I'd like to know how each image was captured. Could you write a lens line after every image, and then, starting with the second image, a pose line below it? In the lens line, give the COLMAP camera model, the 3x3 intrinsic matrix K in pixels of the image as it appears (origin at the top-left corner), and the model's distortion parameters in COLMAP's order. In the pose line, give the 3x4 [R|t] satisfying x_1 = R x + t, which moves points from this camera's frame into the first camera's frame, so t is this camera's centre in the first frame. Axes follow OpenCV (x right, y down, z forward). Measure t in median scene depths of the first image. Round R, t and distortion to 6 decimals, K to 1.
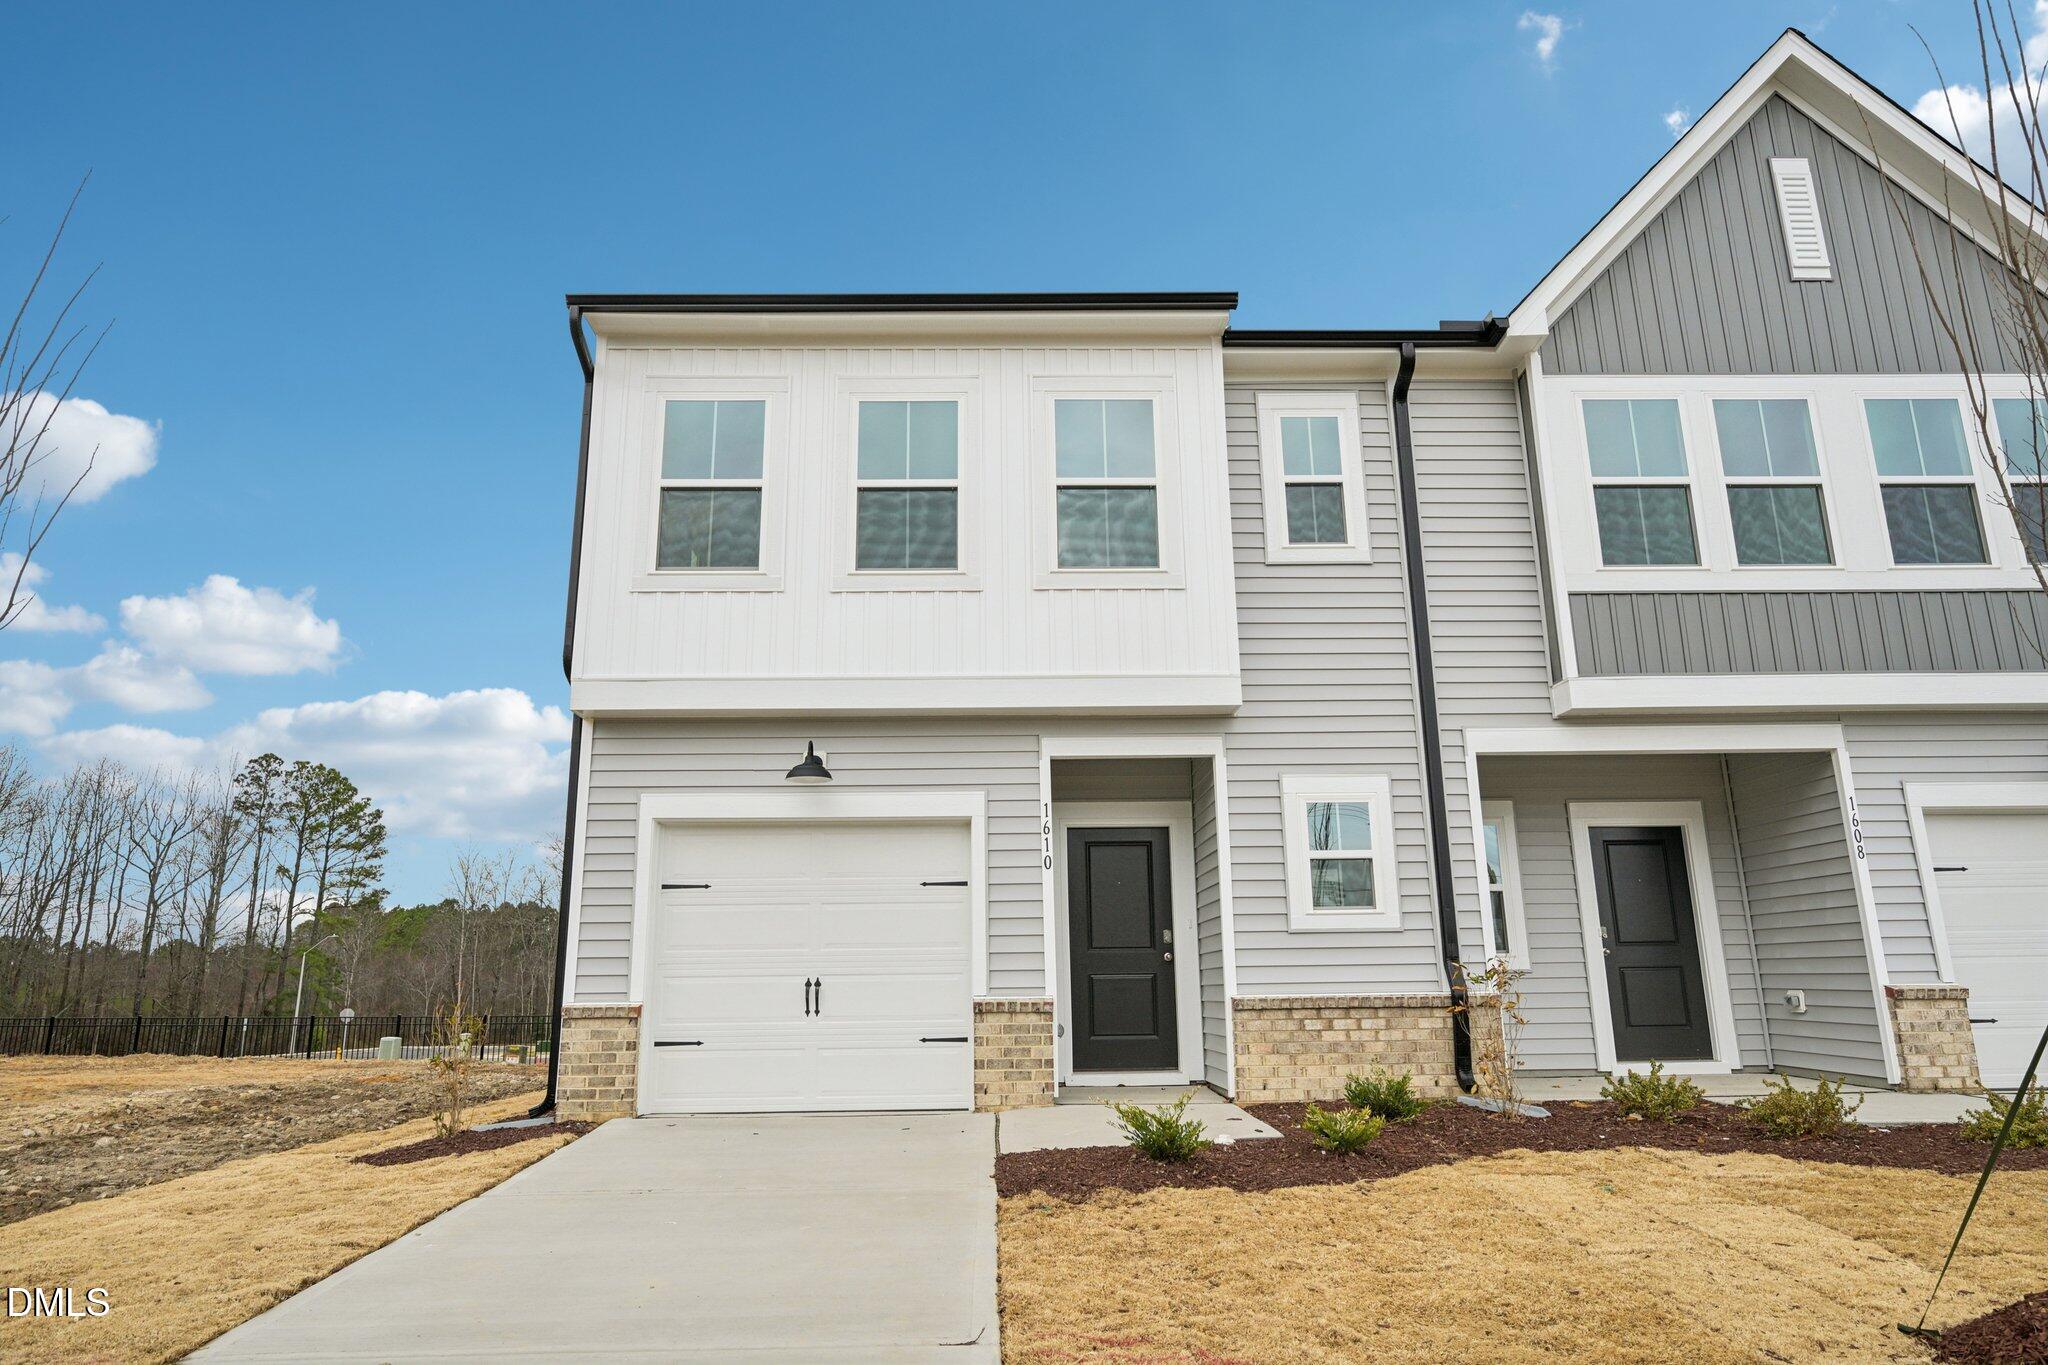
lens RADIAL K [[1166.0, 0, 1023.5], [0, 1166.0, 724.3], [0, 0, 1]] dist [-0.009108, -0.000249]
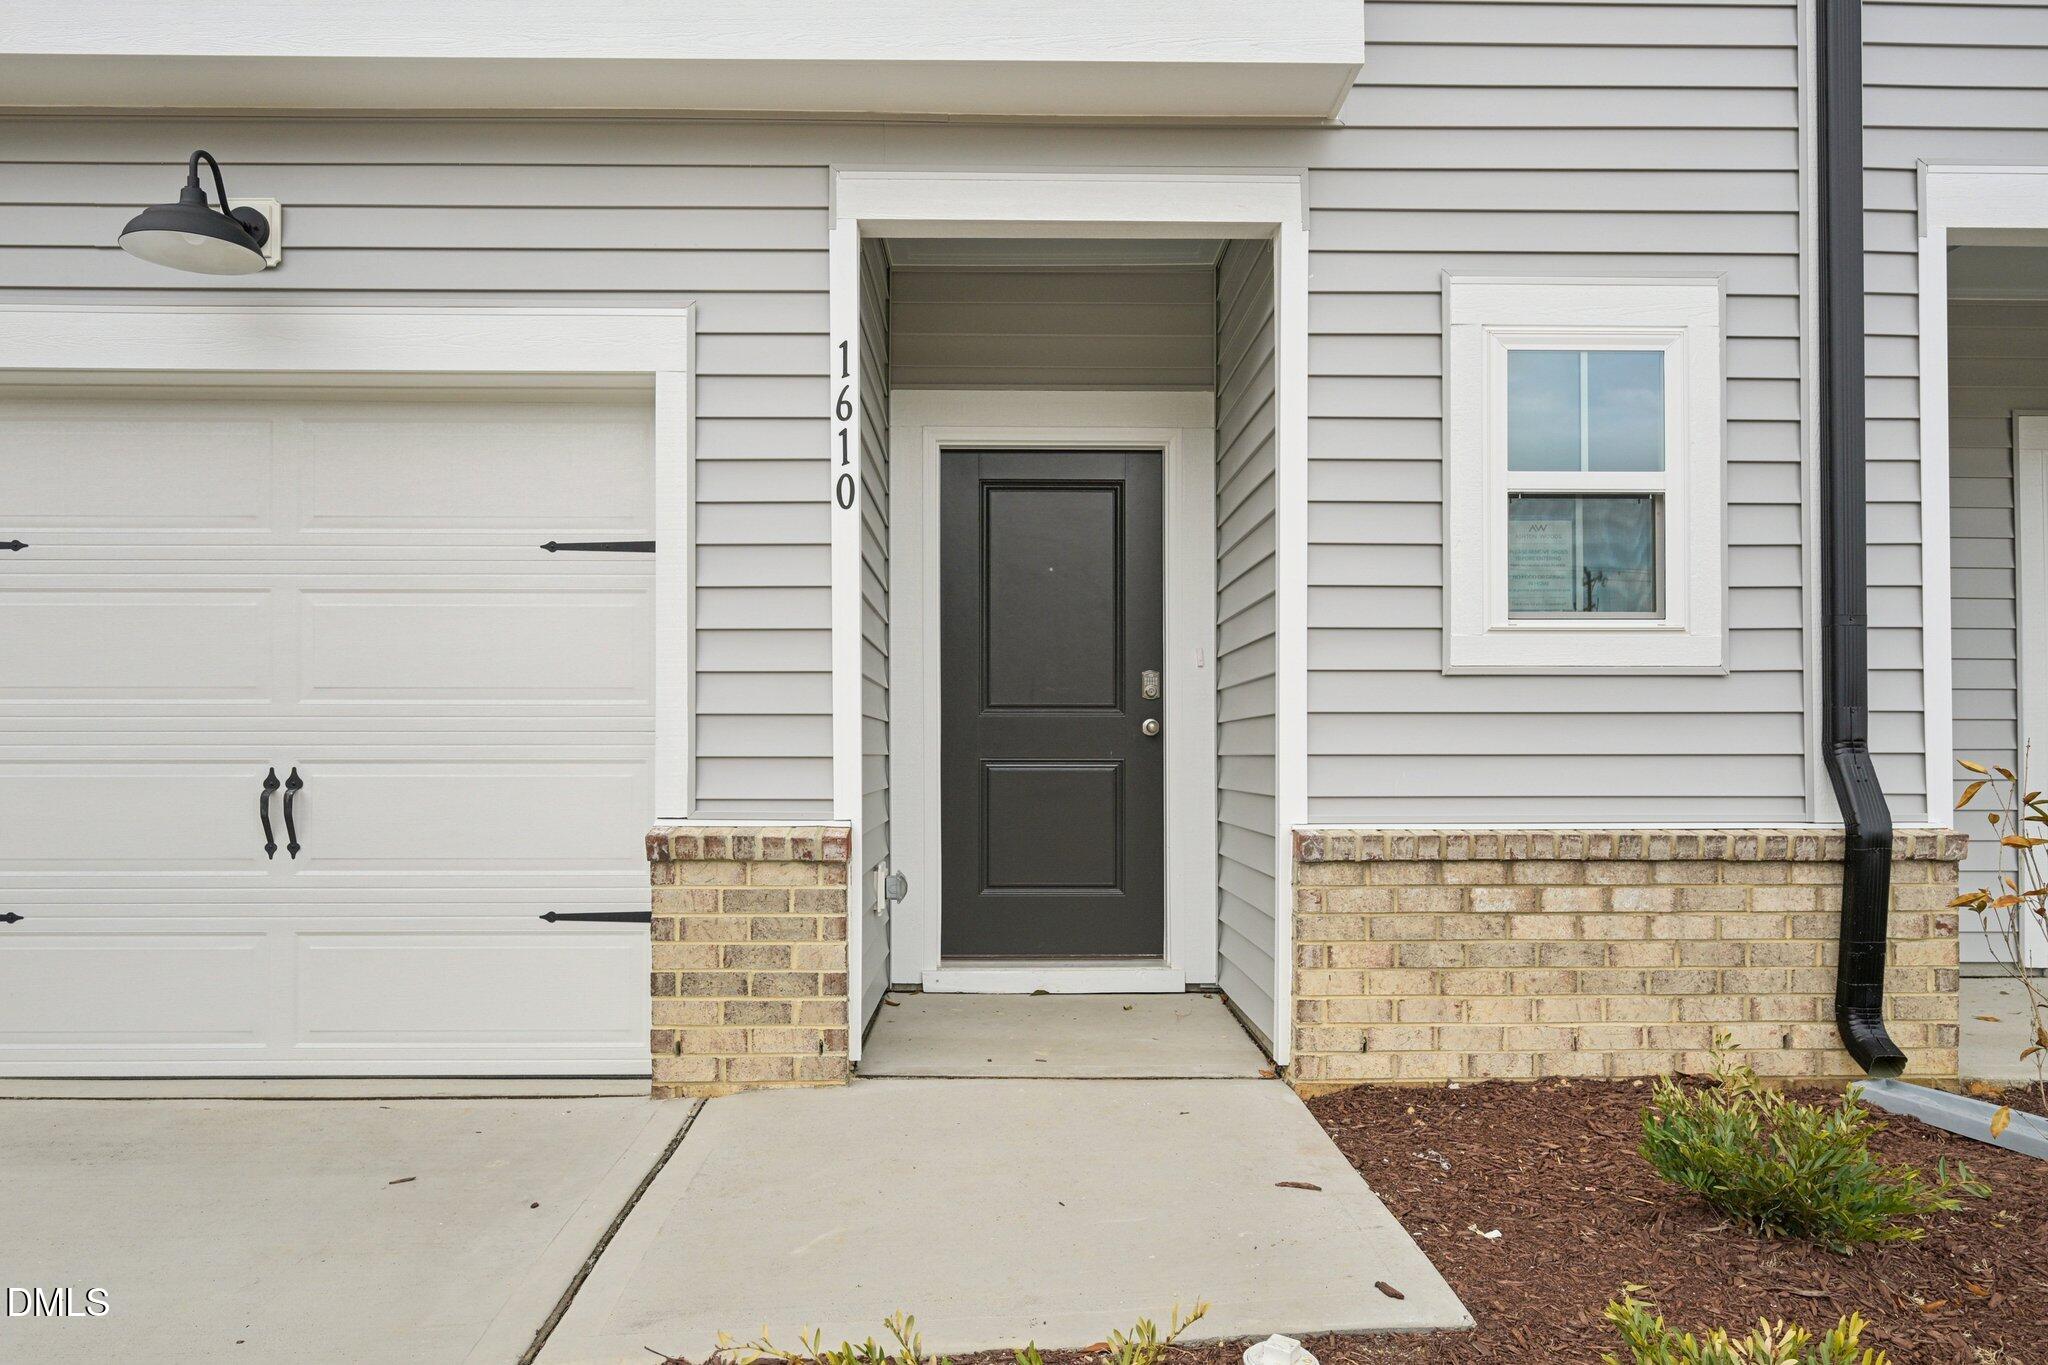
lens RADIAL K [[1315.4, 0, 1021.0], [0, 1315.4, 735.0], [0, 0, 1]] dist [-0.000698, 0.001029]
pose [[0.999921, 0.012545, 0.000625, 0.083990], [-0.012401, 0.978134, 0.207607, 0.109438], [0.001993, -0.207599, 0.978212, 0.564559]]
